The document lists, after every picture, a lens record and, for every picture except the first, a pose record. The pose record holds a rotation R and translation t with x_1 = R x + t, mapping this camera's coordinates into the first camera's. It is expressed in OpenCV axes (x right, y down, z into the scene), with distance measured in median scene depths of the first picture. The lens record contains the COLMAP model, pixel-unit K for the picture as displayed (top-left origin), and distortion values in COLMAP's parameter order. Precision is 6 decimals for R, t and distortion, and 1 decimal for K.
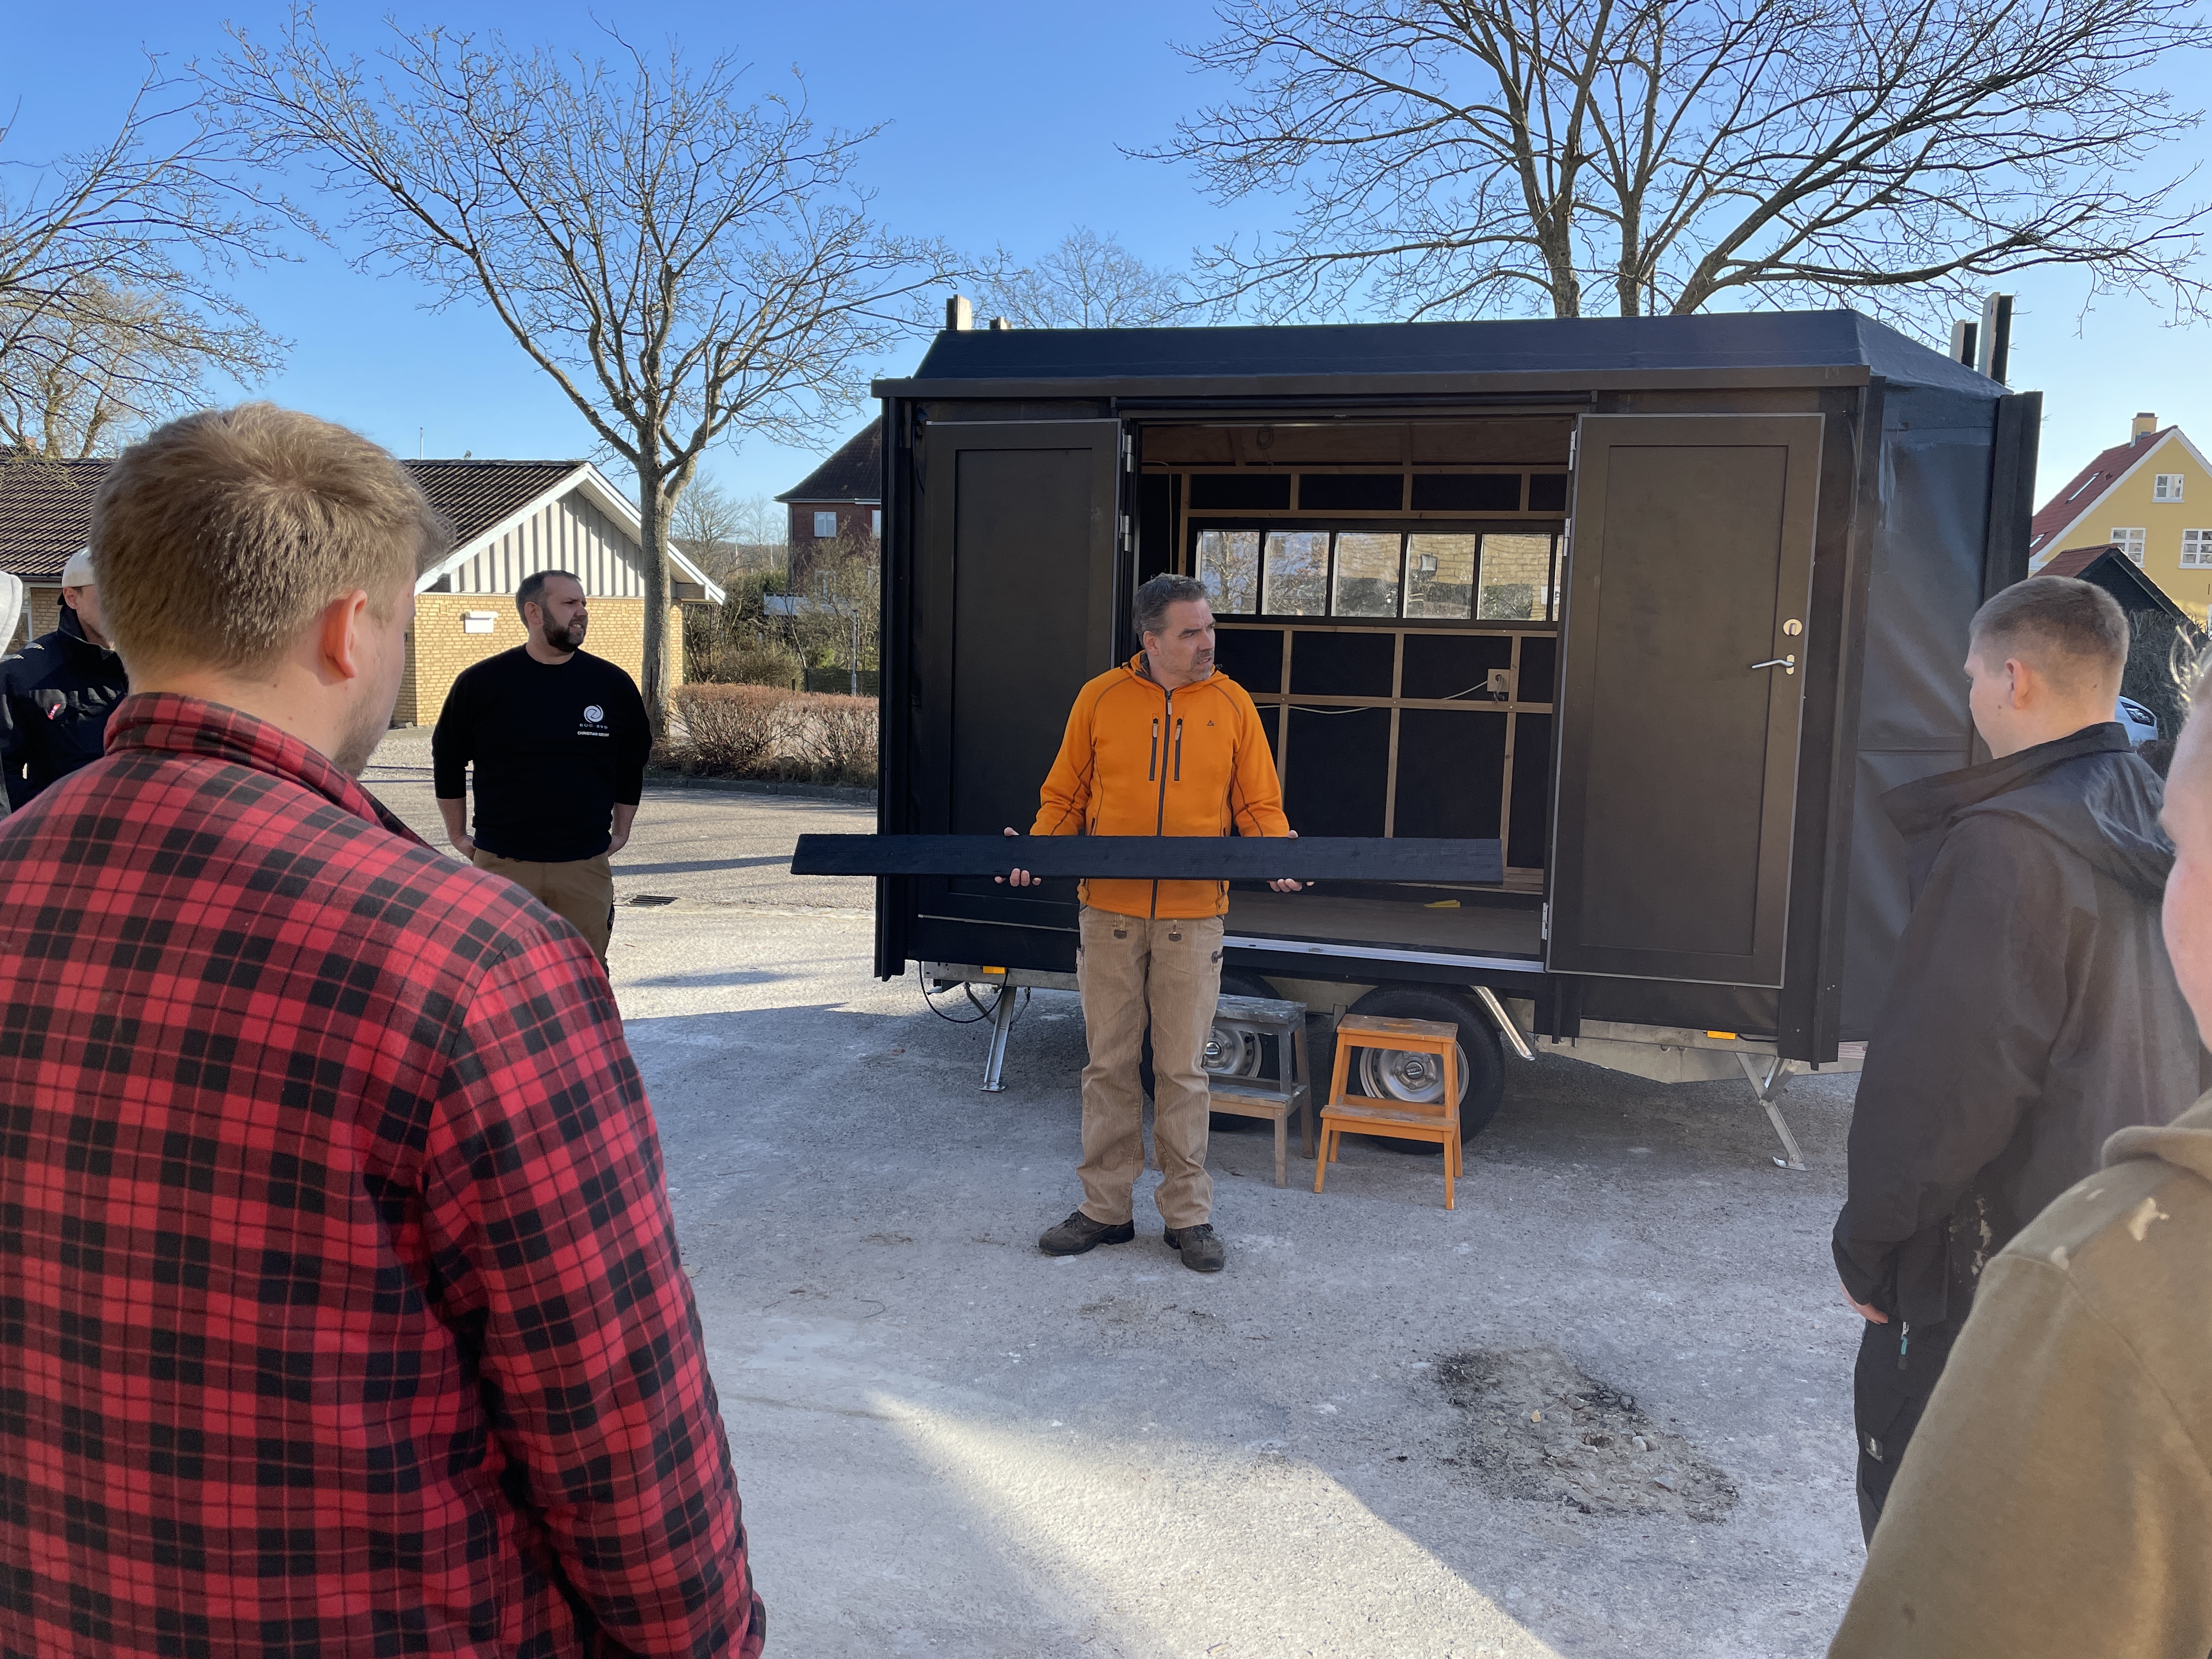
lens RADIAL K [[1592.9, 0, 1110.2], [0, 1592.9, 798.8], [0, 0, 1]] dist [0.071629, -0.085857]
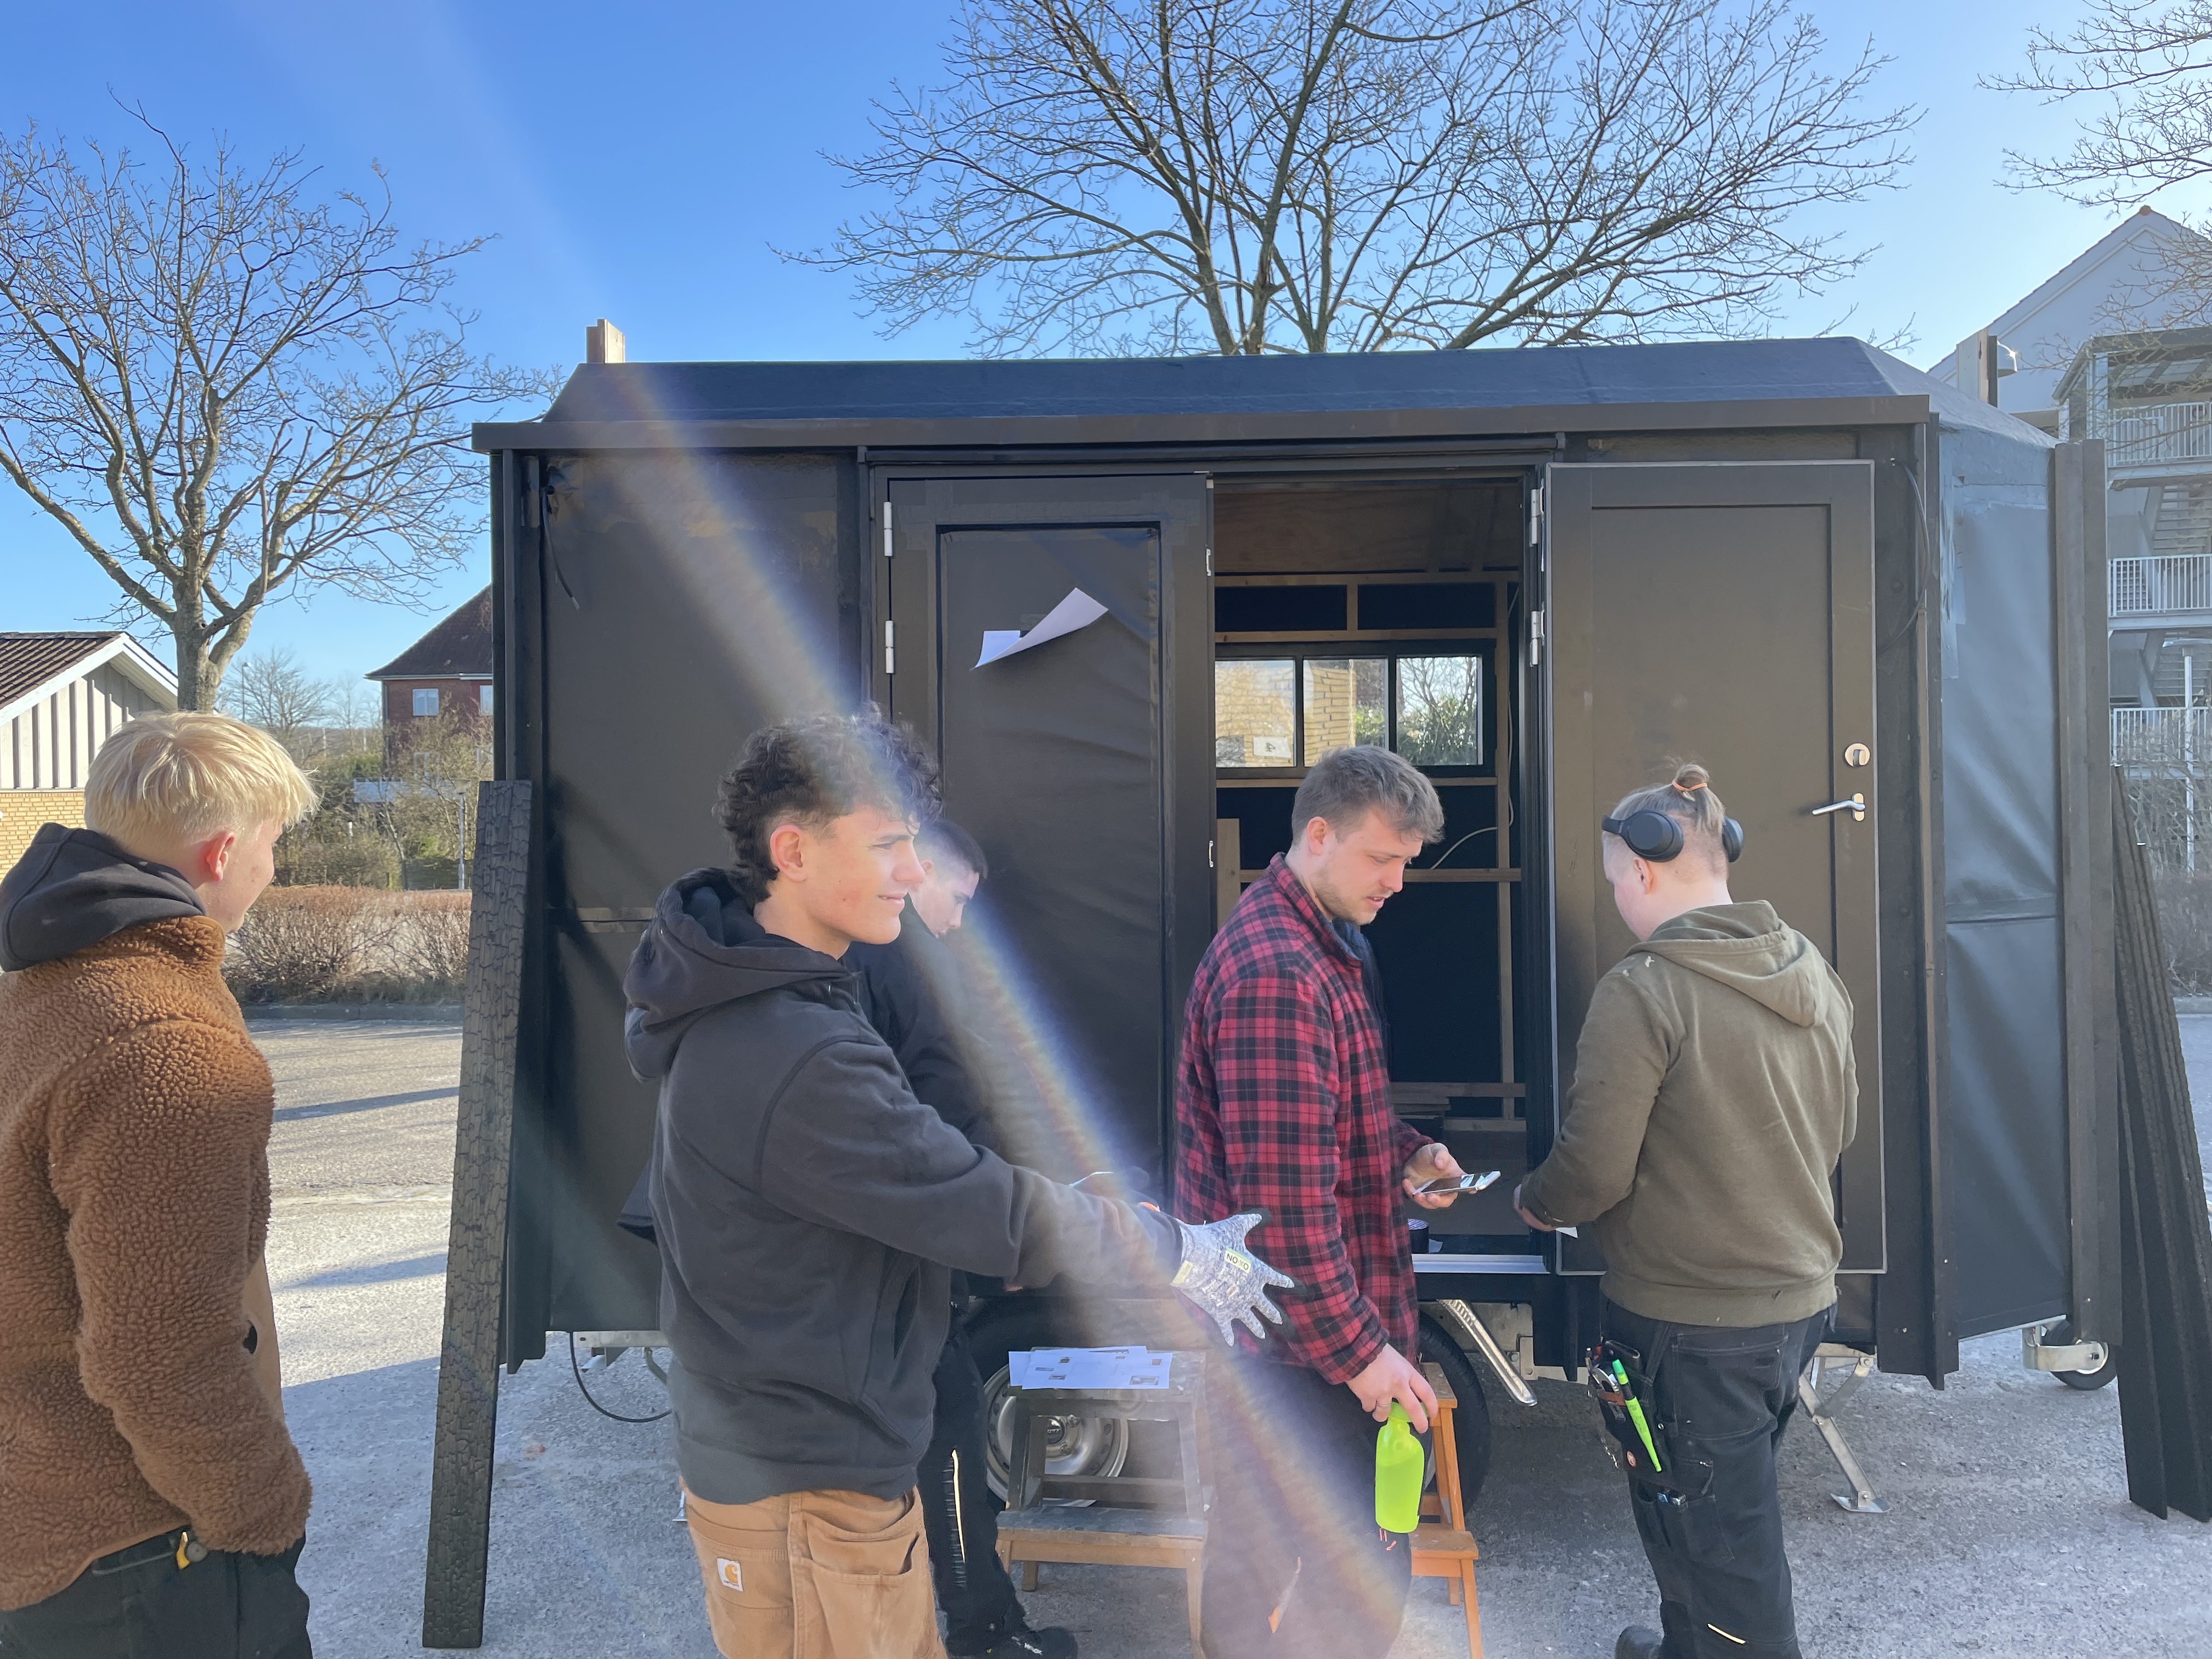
lens RADIAL K [[1592.9, 0, 1110.2], [0, 1592.9, 798.8], [0, 0, 1]] dist [0.071629, -0.085857]
pose [[0.974056, -0.036530, 0.223338, -0.015695], [0.059729, 0.993391, -0.098017, -0.010364], [-0.218282, 0.108814, 0.969800, 0.106318]]
